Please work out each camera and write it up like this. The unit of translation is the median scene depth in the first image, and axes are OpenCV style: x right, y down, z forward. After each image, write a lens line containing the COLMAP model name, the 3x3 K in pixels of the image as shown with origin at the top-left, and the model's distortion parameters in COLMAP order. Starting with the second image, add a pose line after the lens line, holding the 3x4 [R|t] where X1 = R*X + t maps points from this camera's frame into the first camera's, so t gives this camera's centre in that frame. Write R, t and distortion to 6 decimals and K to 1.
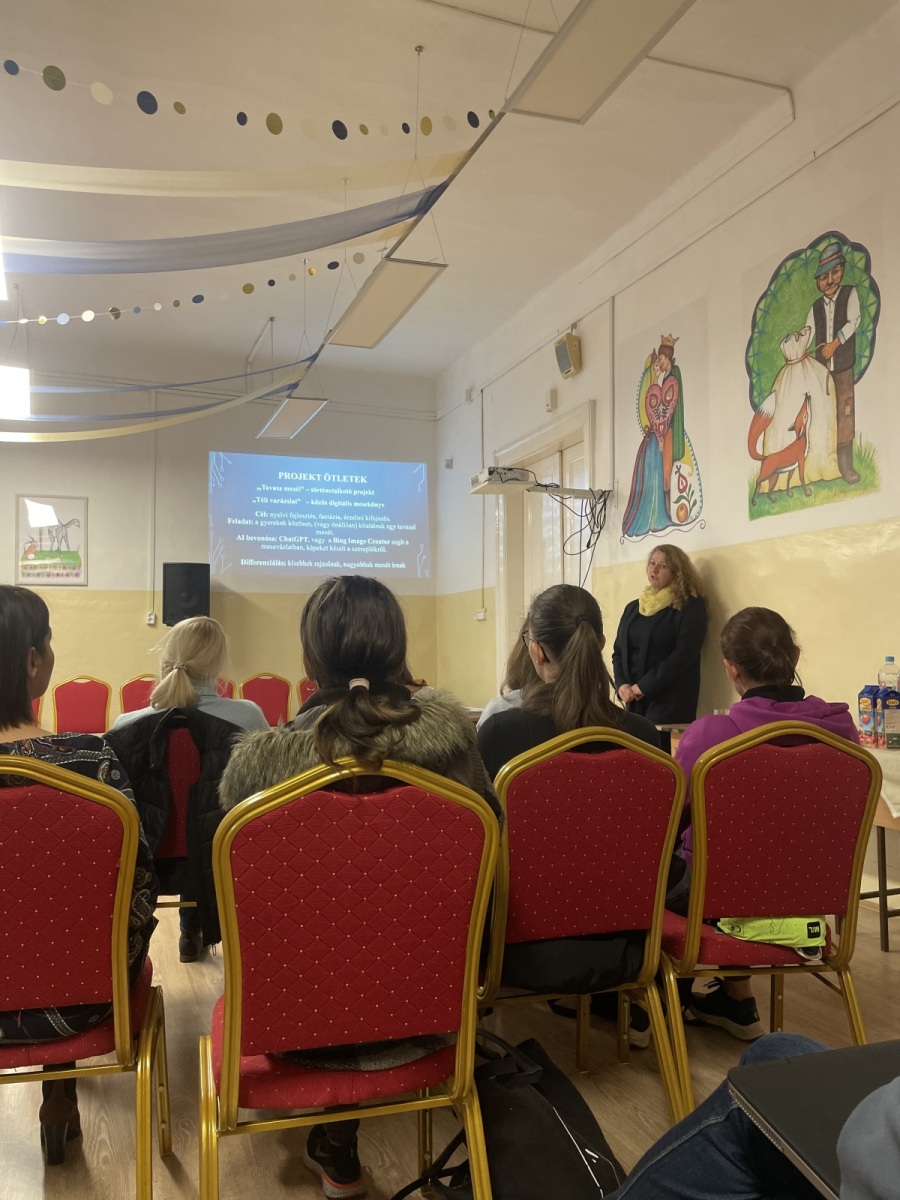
lens RADIAL K [[913.5, 0, 458.3], [0, 913.5, 599.4], [0, 0, 1]] dist [0.080725, -0.106280]
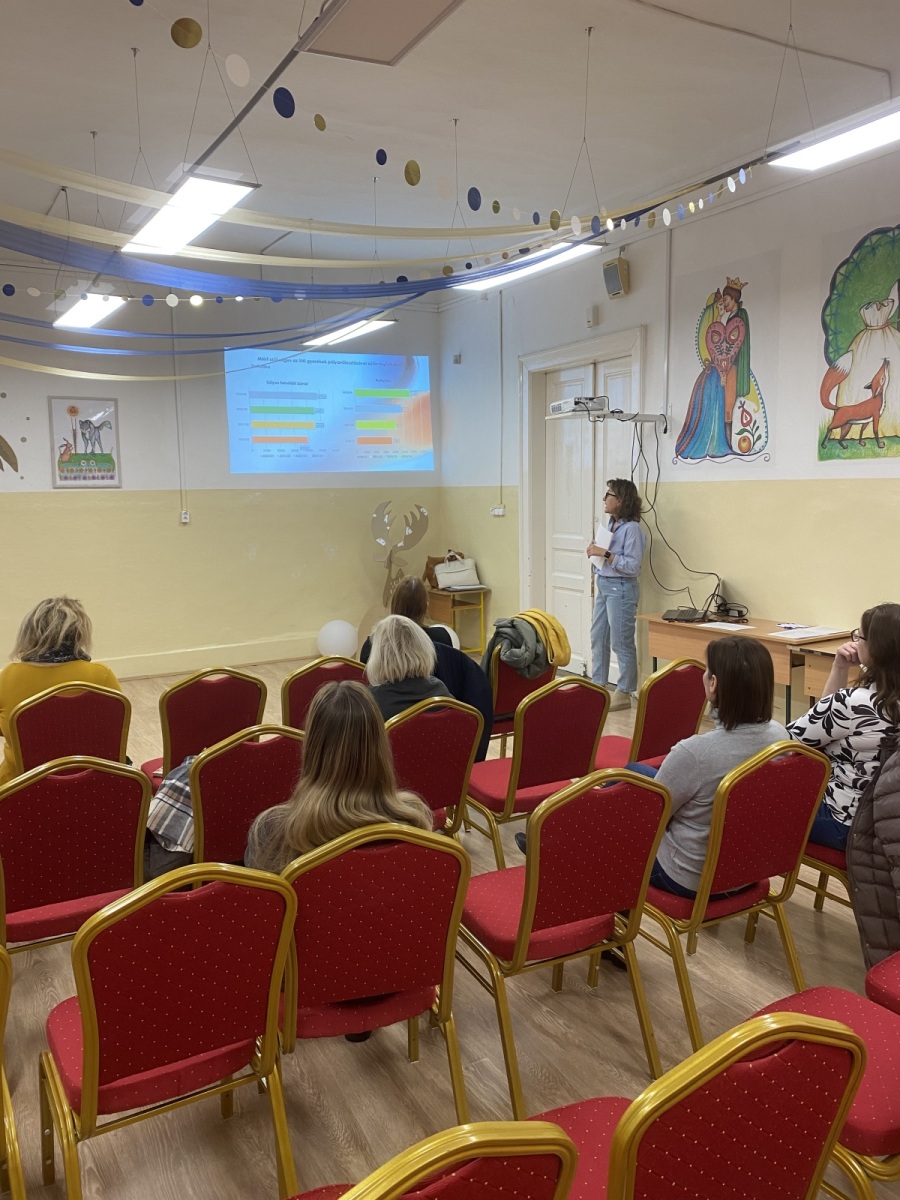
lens RADIAL K [[921.2, 0, 448.1], [0, 921.2, 592.0], [0, 0, 1]] dist [0.054413, -0.083194]
pose [[0.989564, -0.025098, 0.141890, -0.291587], [0.000648, 0.985480, 0.169792, -0.111318], [-0.144091, -0.167928, 0.975212, -0.098095]]
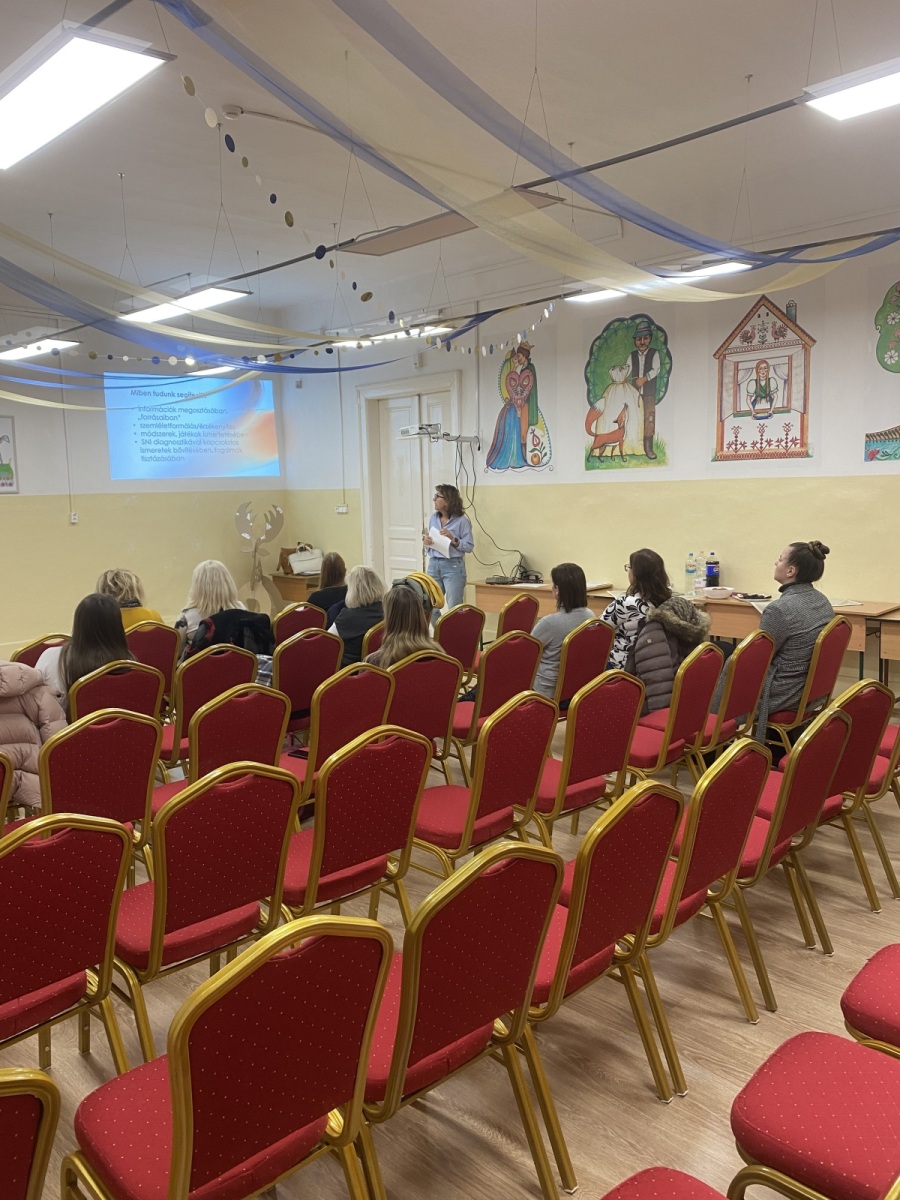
lens RADIAL K [[921.2, 0, 448.4], [0, 921.2, 599.7], [0, 0, 1]] dist [0.054413, -0.083194]
pose [[0.918883, -0.061379, 0.389726, -0.553784], [-0.006685, 0.985260, 0.170932, -0.129059], [-0.394474, -0.159672, 0.904928, -0.455280]]
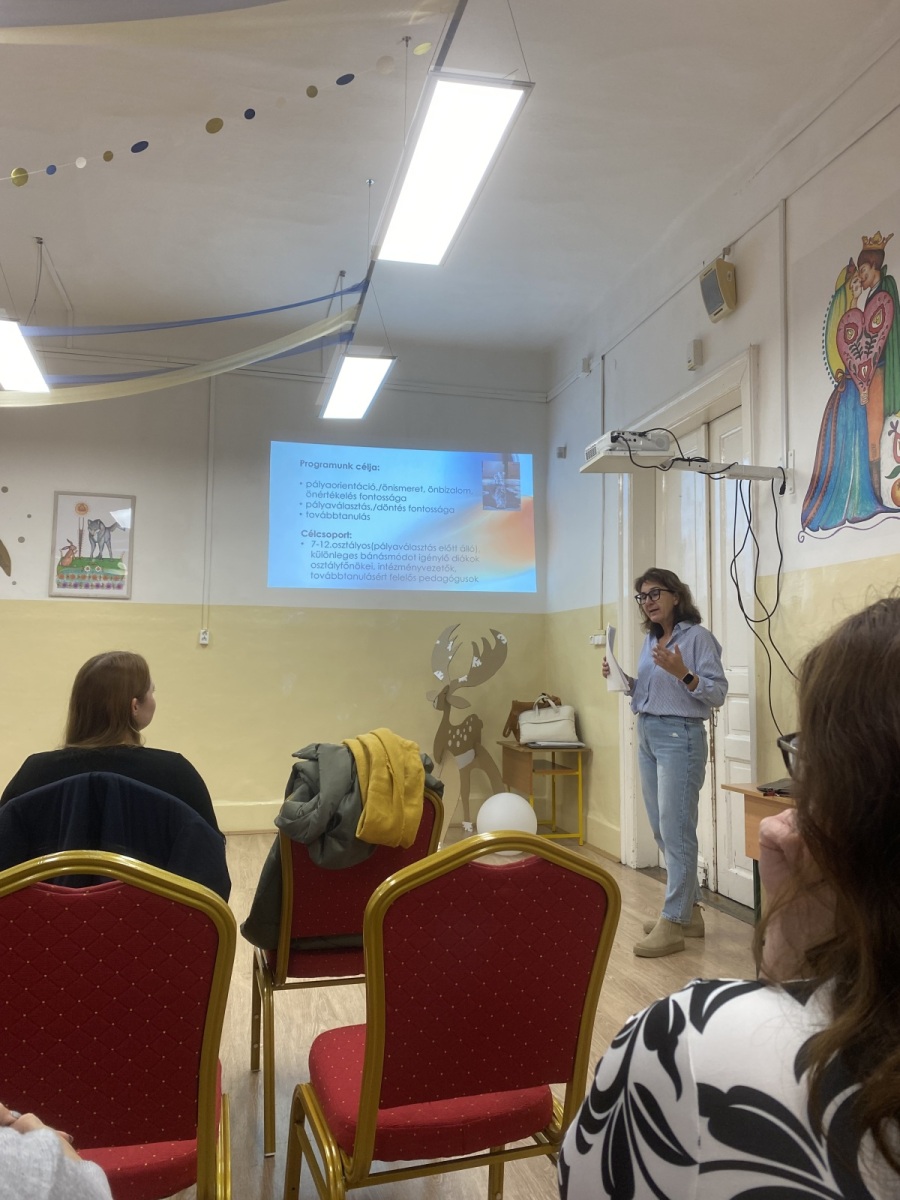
lens RADIAL K [[921.2, 0, 452.9], [0, 921.2, 589.9], [0, 0, 1]] dist [0.054413, -0.083194]
pose [[0.989466, 0.005699, -0.144656, 0.021475], [-0.010251, 0.999475, -0.030741, 0.000199], [0.144405, 0.031900, 0.989004, 0.297877]]
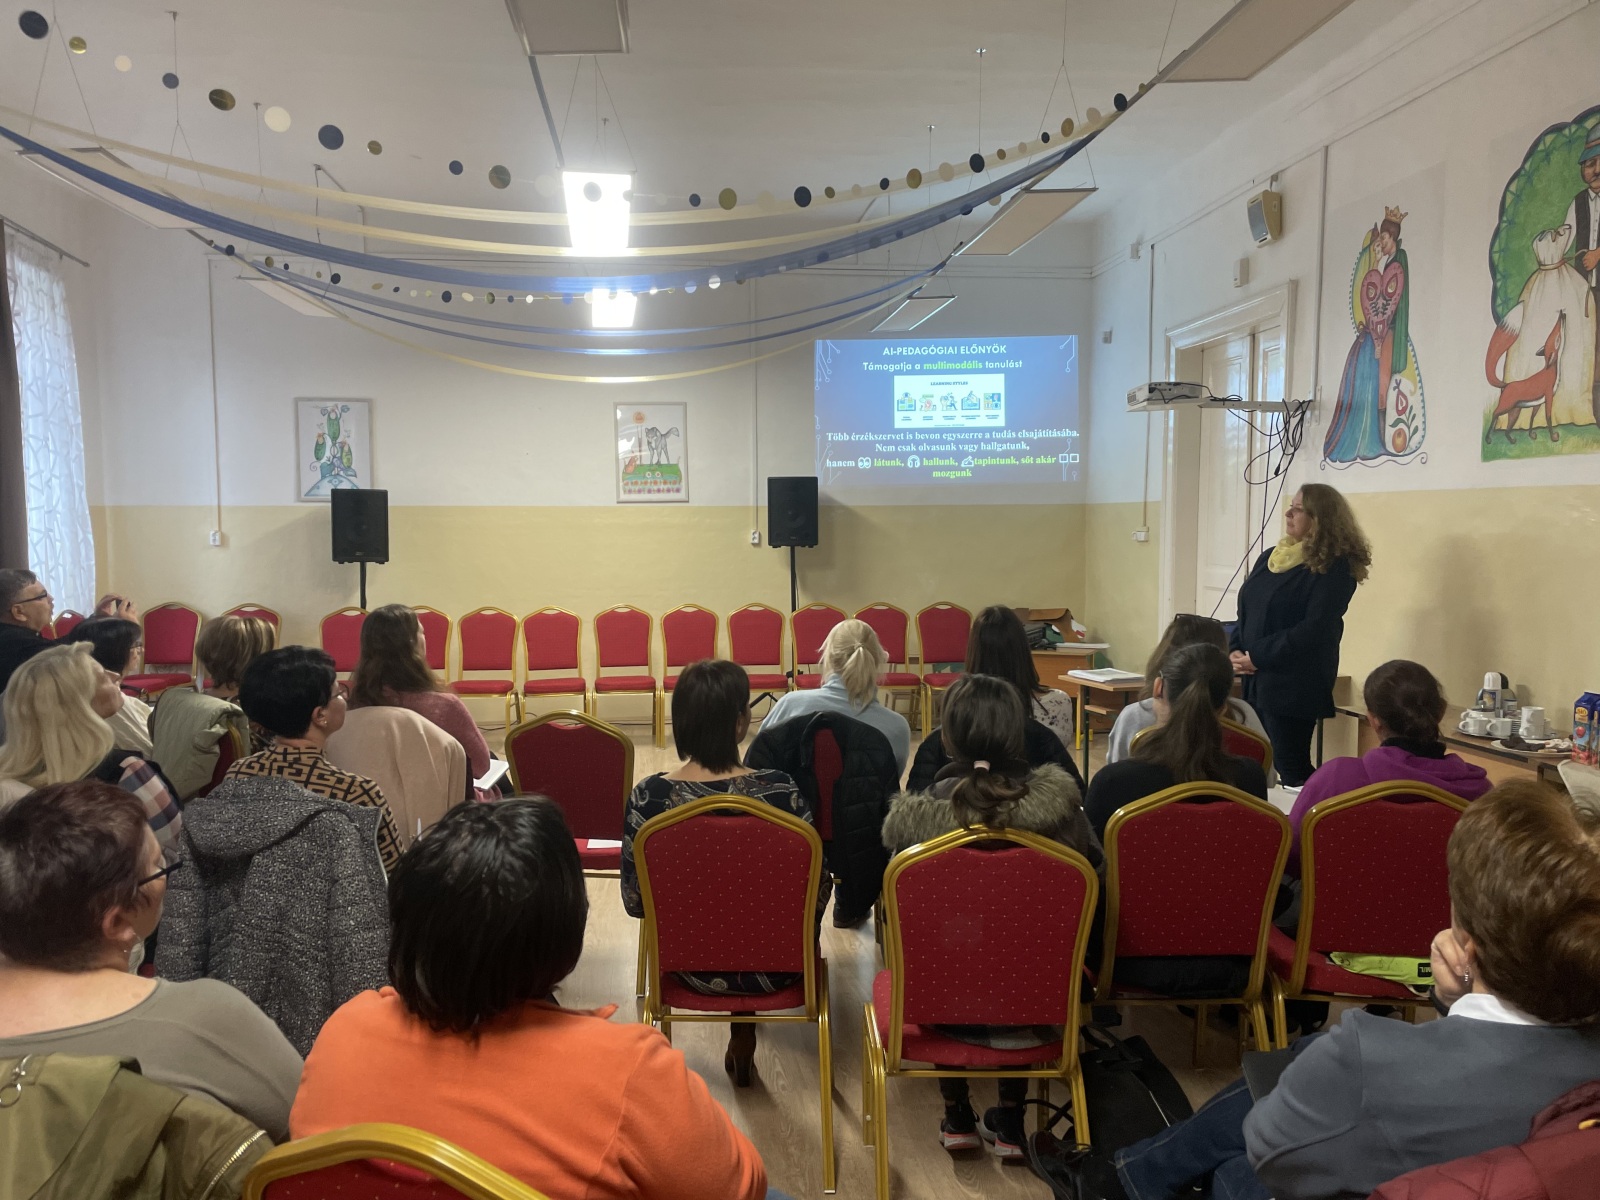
lens RADIAL K [[1218.0, 0, 785.8], [0, 1218.0, 620.8], [0, 0, 1]] dist [0.080725, -0.106280]
pose [[0.962983, 0.023201, -0.268561, 0.021349], [0.015702, 0.989769, 0.141812, -0.101397], [0.269104, -0.140779, 0.952767, -0.197269]]
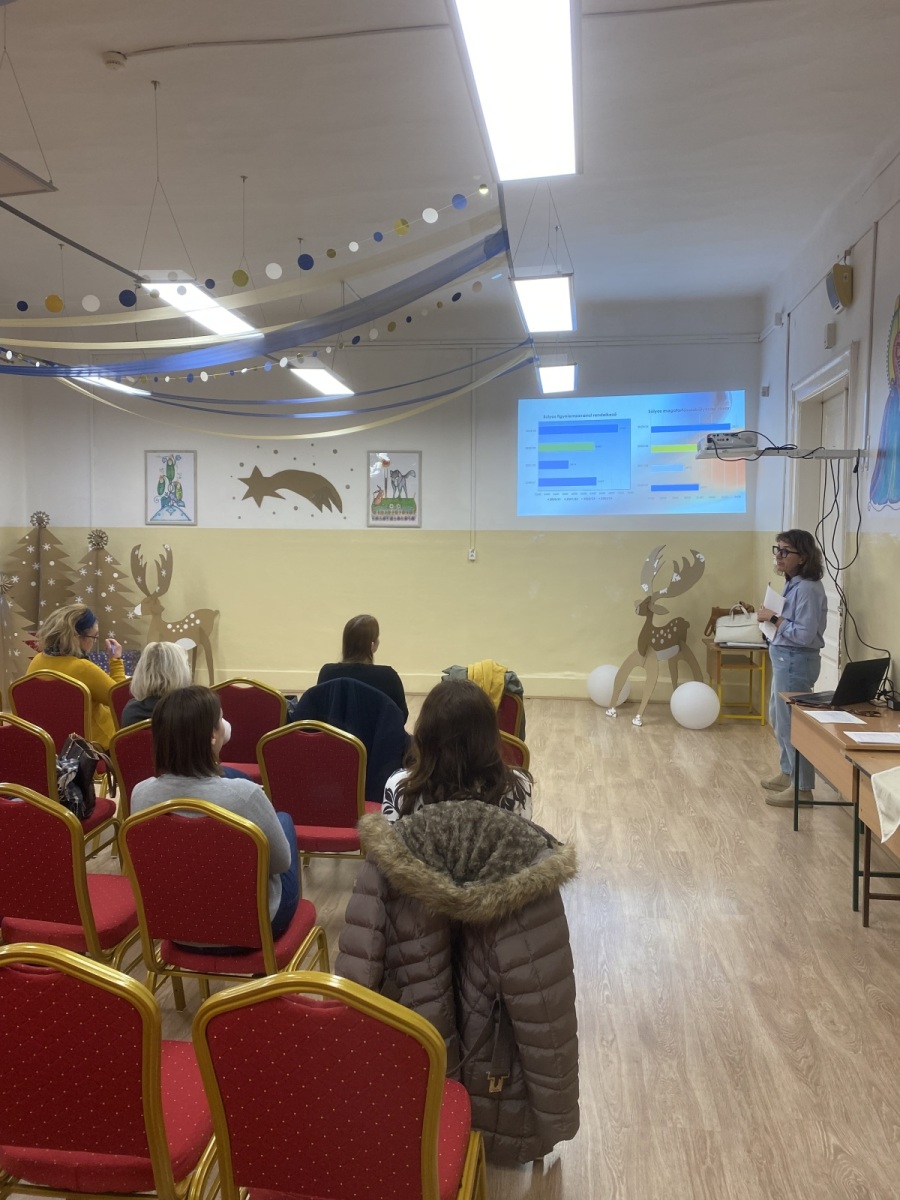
lens RADIAL K [[921.2, 0, 456.6], [0, 921.2, 588.1], [0, 0, 1]] dist [0.054413, -0.083194]
pose [[0.872405, 0.041993, -0.486976, 0.305271], [0.018572, 0.992735, 0.118876, -0.113497], [0.488430, -0.112752, 0.865288, 0.014834]]
